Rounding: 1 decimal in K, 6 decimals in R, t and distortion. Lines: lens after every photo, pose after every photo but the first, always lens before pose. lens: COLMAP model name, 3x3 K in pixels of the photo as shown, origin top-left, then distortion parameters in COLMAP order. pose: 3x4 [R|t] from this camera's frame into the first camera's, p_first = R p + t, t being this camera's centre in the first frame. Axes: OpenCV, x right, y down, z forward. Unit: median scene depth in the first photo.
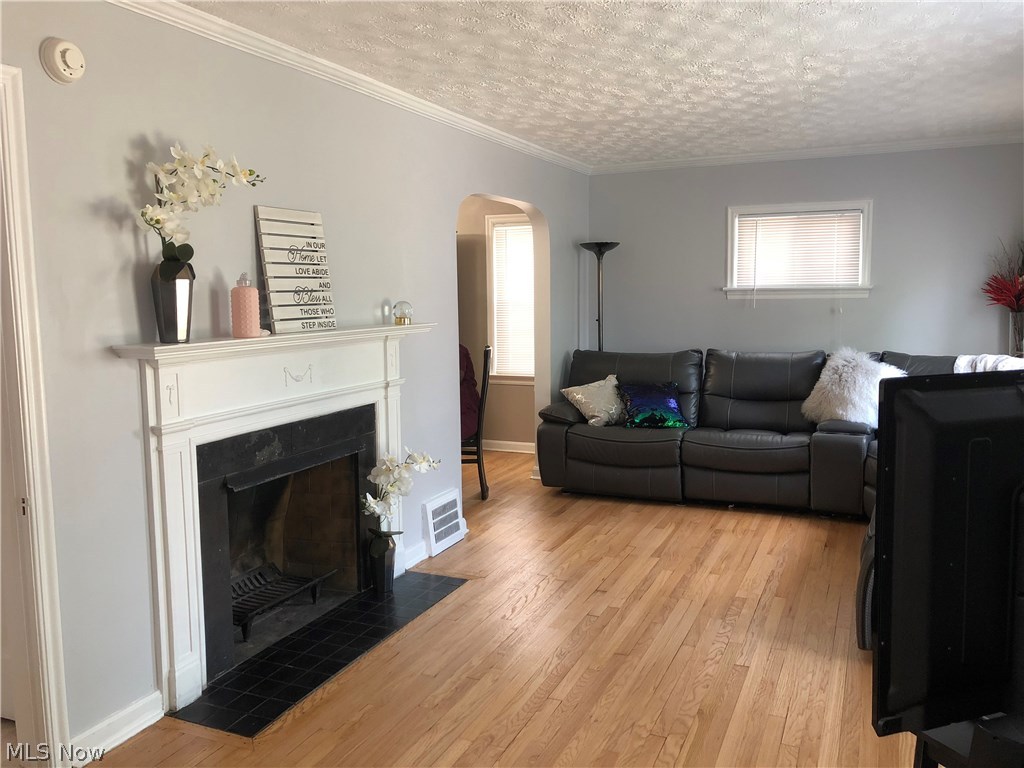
lens RADIAL K [[843.9, 0, 511.0], [0, 843.9, 369.9], [0, 0, 1]] dist [0.098128, -0.202703]
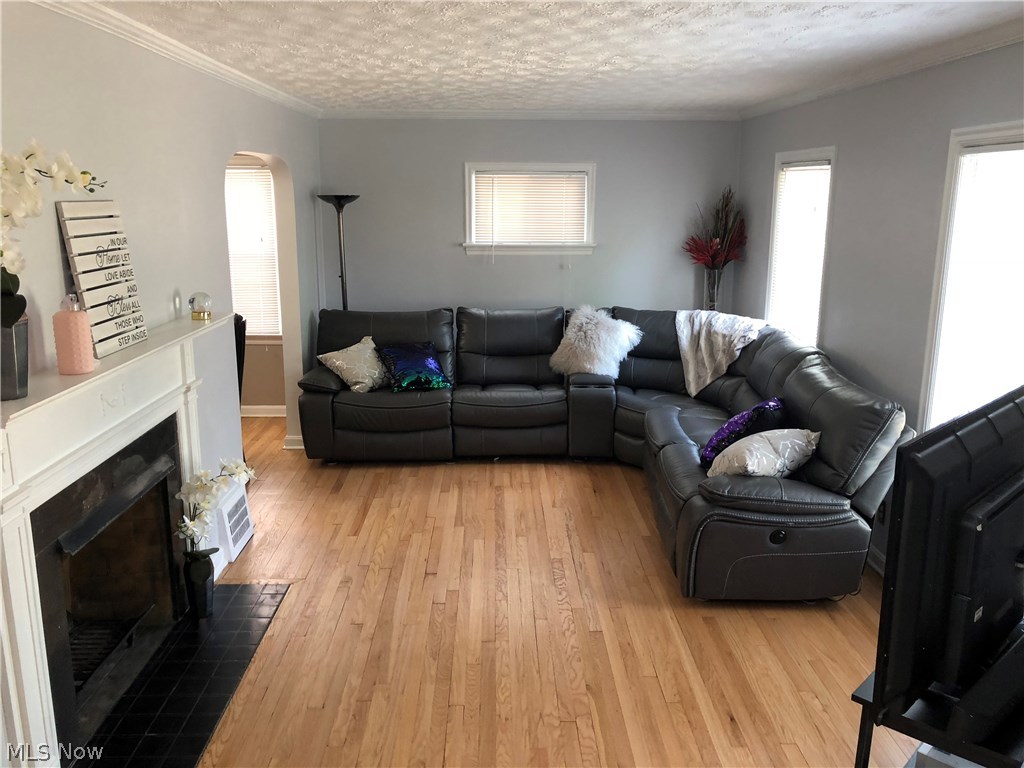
lens RADIAL K [[845.0, 0, 510.0], [0, 845.0, 375.7], [0, 0, 1]] dist [0.065910, -0.076468]
pose [[0.906739, -0.073685, 0.415204, -0.170934], [0.025374, 0.992365, 0.120699, -0.076812], [-0.420927, -0.098907, 0.901686, 0.052245]]
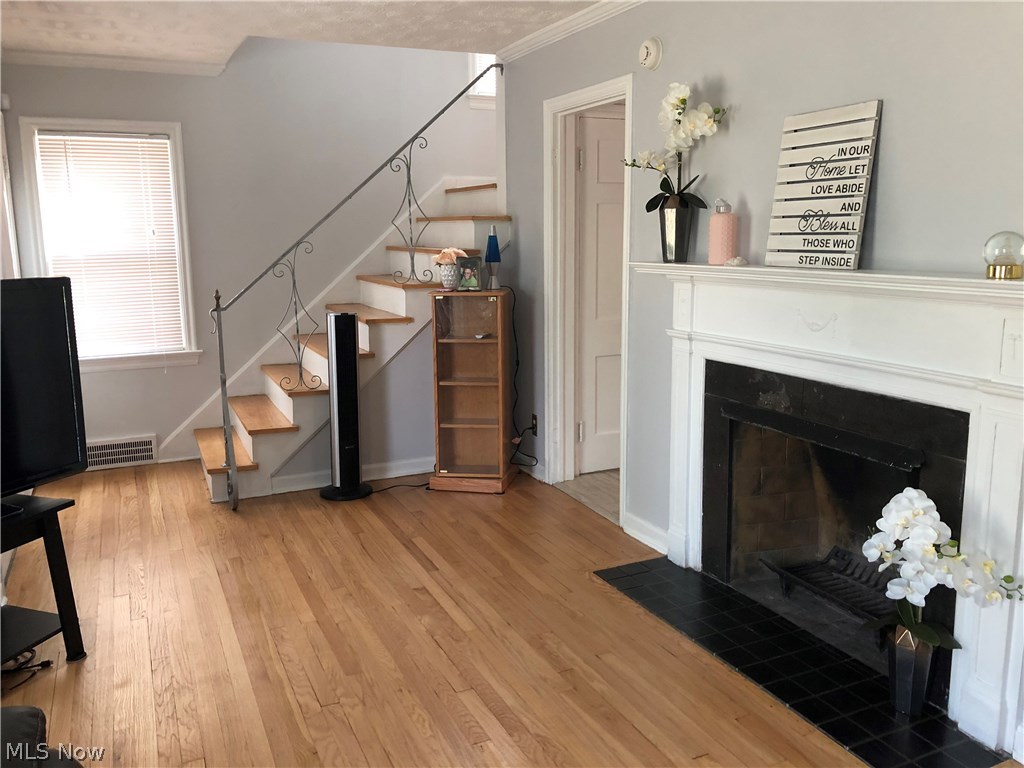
lens RADIAL K [[843.9, 0, 511.0], [0, 843.9, 369.9], [0, 0, 1]] dist [0.098128, -0.202703]
pose [[-0.661139, 0.140236, -0.737041, 0.370782], [-0.054937, 0.970690, 0.233971, -0.085481], [0.748249, 0.195179, -0.634057, 0.911412]]
